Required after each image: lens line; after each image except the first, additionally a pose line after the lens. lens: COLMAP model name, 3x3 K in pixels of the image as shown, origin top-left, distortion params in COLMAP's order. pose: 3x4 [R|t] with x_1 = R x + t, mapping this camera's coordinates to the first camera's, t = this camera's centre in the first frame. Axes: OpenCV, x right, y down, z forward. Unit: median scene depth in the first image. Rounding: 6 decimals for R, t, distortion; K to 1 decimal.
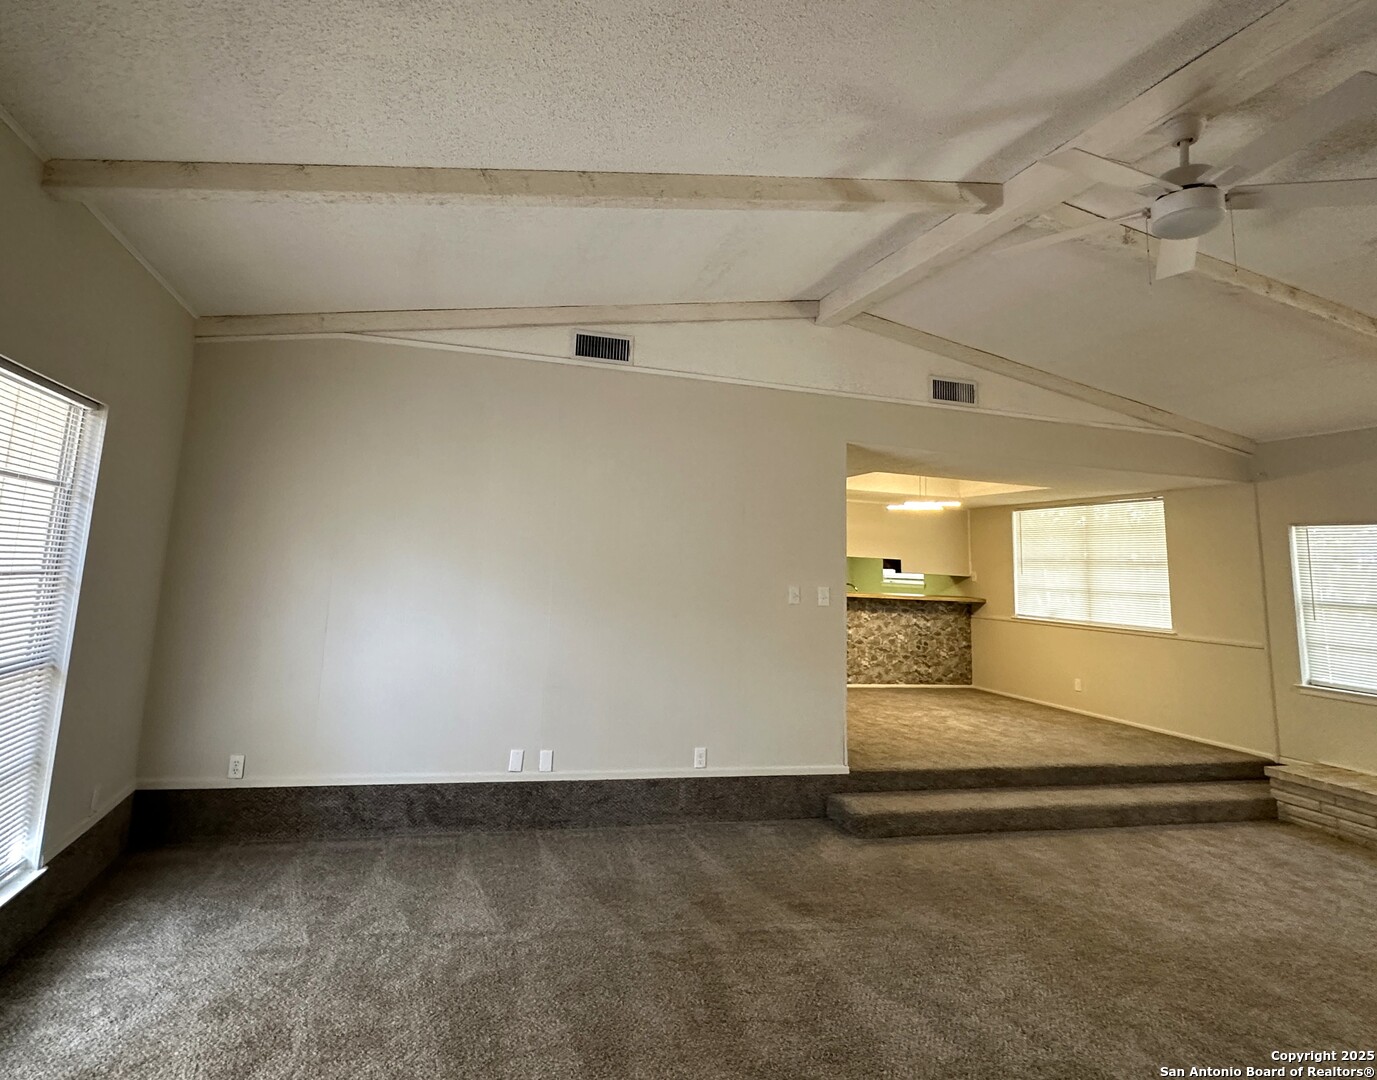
lens RADIAL K [[687.7, 0, 674.2], [0, 687.7, 459.8], [0, 0, 1]] dist [0.002467, -0.000036]
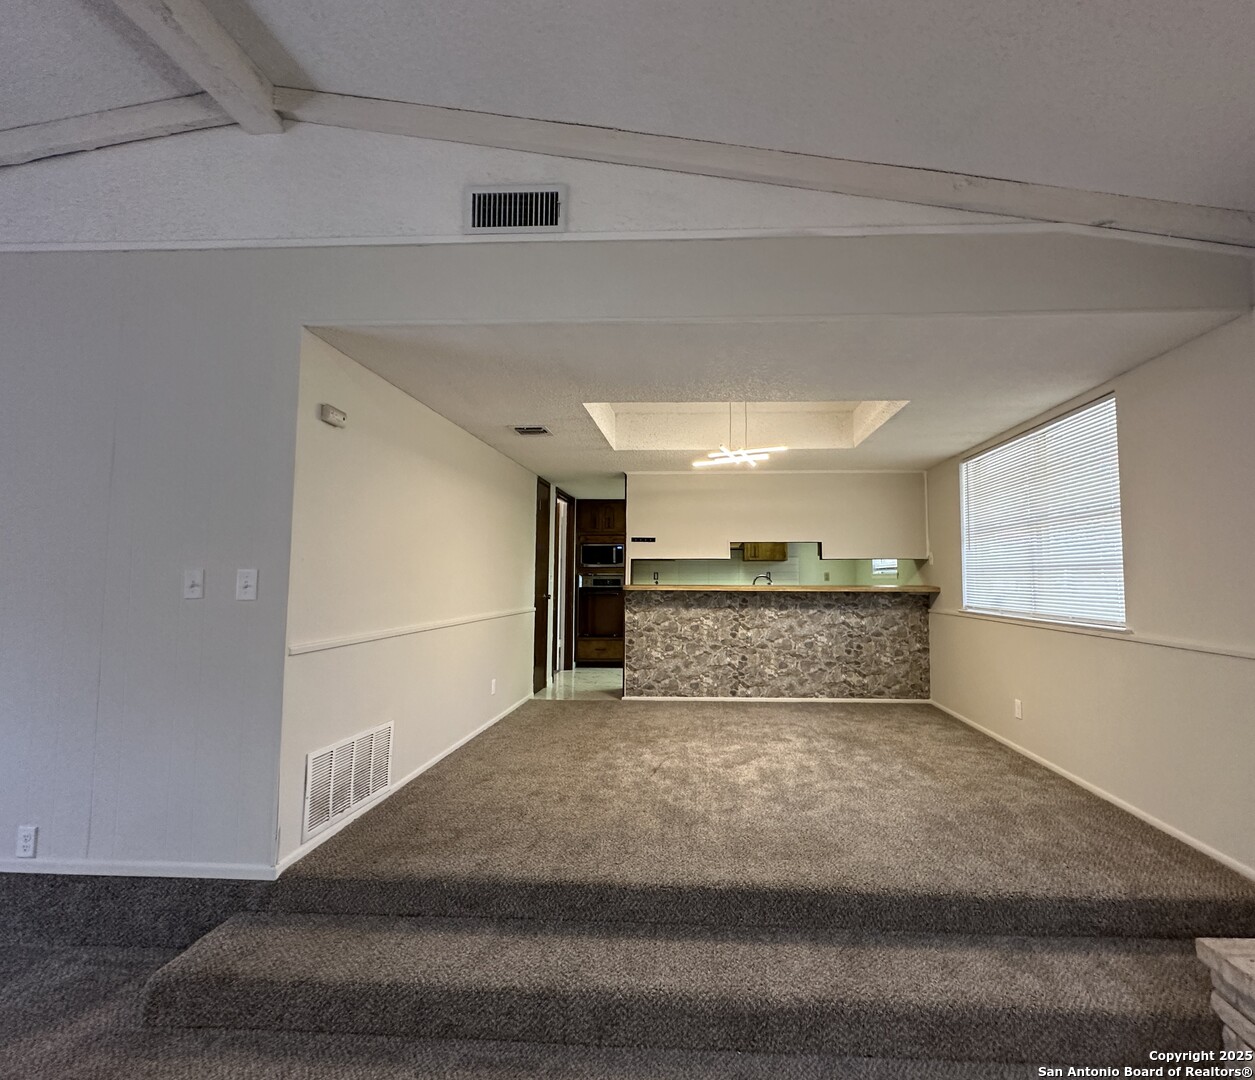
lens RADIAL K [[603.4, 0, 628.9], [0, 603.4, 534.2], [0, 0, 1]] dist [-0.001585, 0.001728]
pose [[0.953370, -0.065184, -0.294681, 0.642628], [0.088822, 0.993755, 0.067542, 0.139889], [0.288438, -0.090567, 0.953206, 0.561950]]
